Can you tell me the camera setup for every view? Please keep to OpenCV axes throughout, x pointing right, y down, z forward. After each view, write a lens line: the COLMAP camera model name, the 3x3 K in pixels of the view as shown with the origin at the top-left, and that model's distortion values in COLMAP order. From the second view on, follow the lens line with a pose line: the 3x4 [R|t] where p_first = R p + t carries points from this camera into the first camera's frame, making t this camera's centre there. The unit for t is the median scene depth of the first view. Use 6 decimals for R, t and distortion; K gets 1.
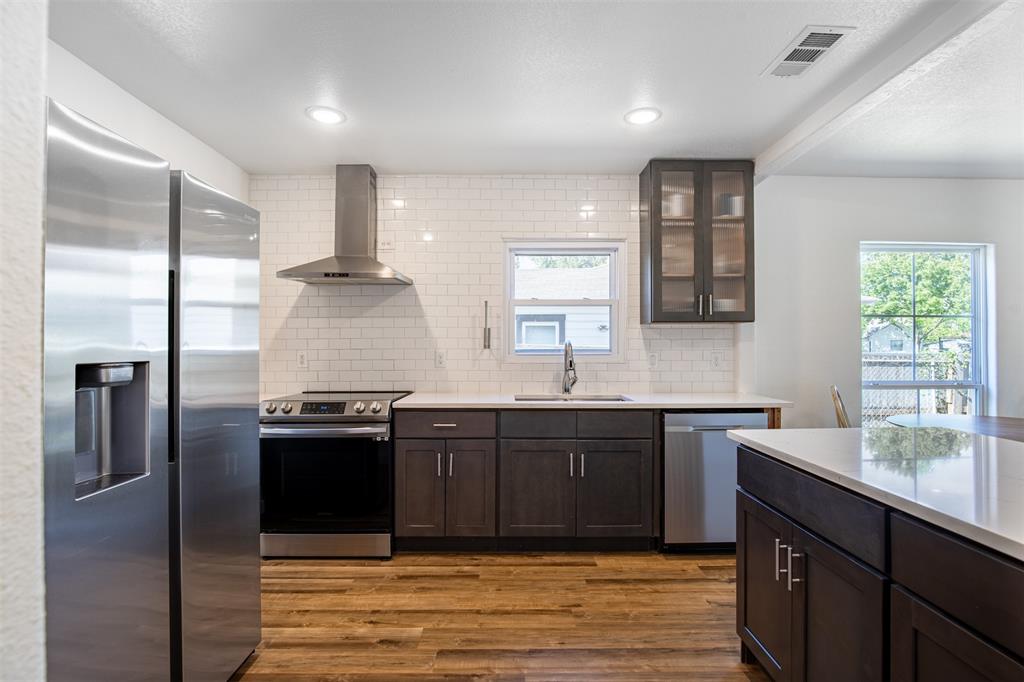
lens RADIAL K [[484.4, 0, 517.7], [0, 484.4, 342.3], [0, 0, 1]] dist [-0.027596, 0.000724]
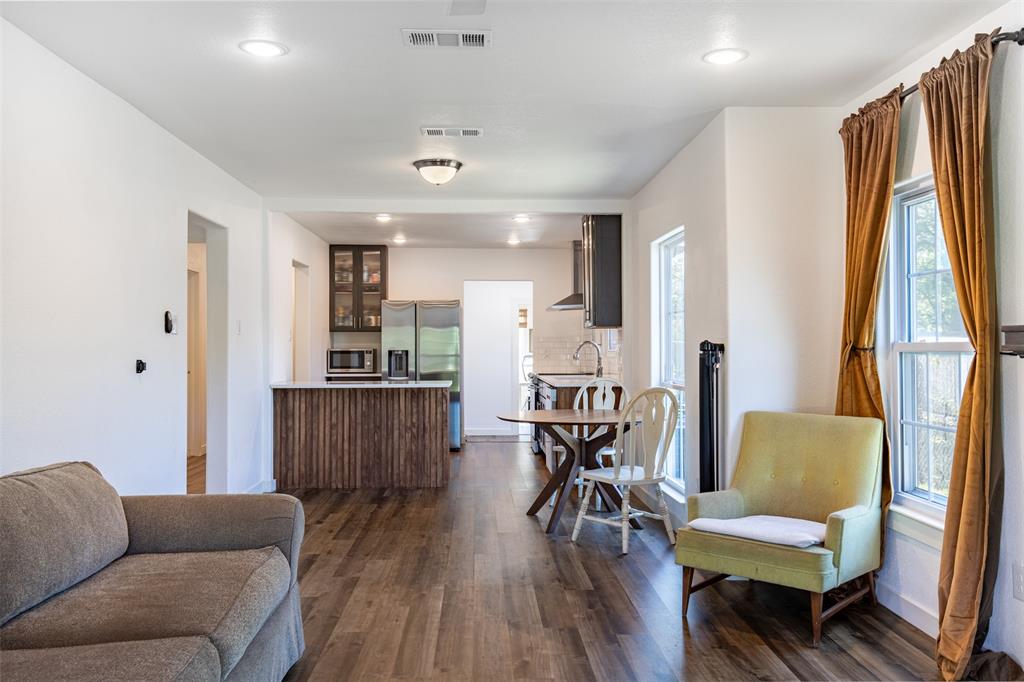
lens RADIAL K [[854.1, 0, 514.6], [0, 854.1, 339.1], [0, 0, 1]] dist [0.021536, 0.013673]
pose [[0.029619, -0.010764, -0.999503, 2.821202], [0.013087, 0.999860, -0.010380, 0.013073], [0.999476, -0.012773, 0.029756, 0.710058]]
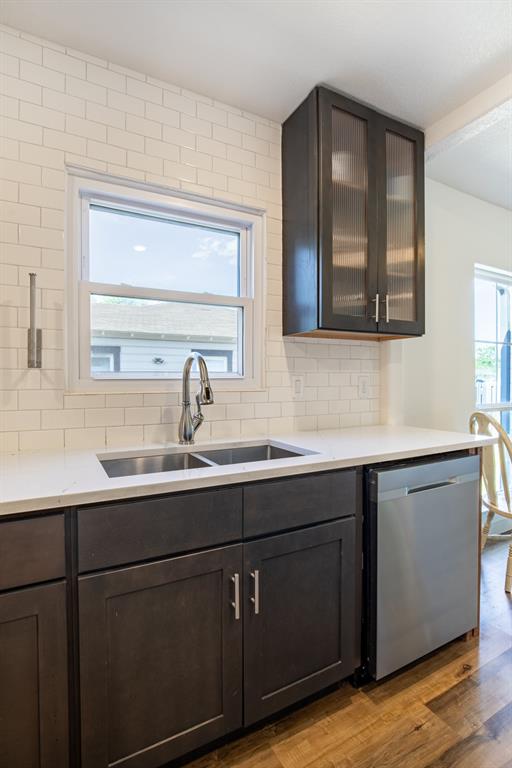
lens RADIAL K [[374.8, 0, 252.4], [0, 374.8, 387.4], [0, 0, 1]] dist [-0.028548, 0.002142]
pose [[0.890603, -0.012090, 0.454620, -0.039603], [0.000505, 0.999672, 0.025595, 0.025922], [-0.454781, -0.022566, 0.890318, 0.578657]]
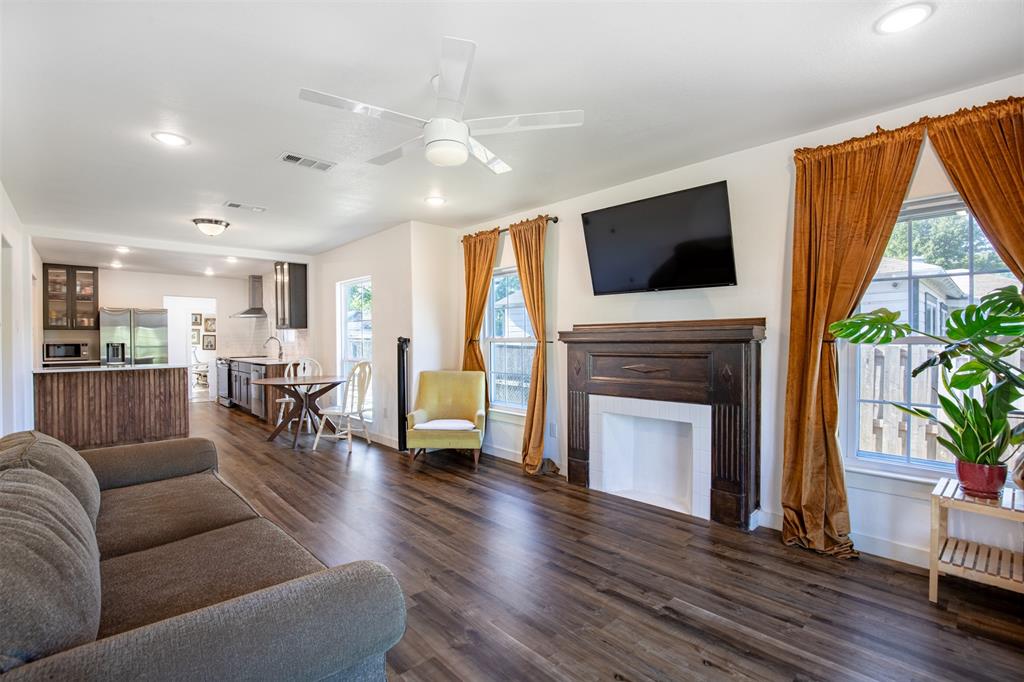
lens RADIAL K [[467.3, 0, 510.2], [0, 467.3, 342.2], [0, 0, 1]] dist [-0.028623, 0.004880]
pose [[0.670105, 0.000594, -0.742266, 2.791800], [0.014497, 0.999798, 0.013889, 0.006737], [0.742125, -0.020068, 0.669961, 0.301679]]
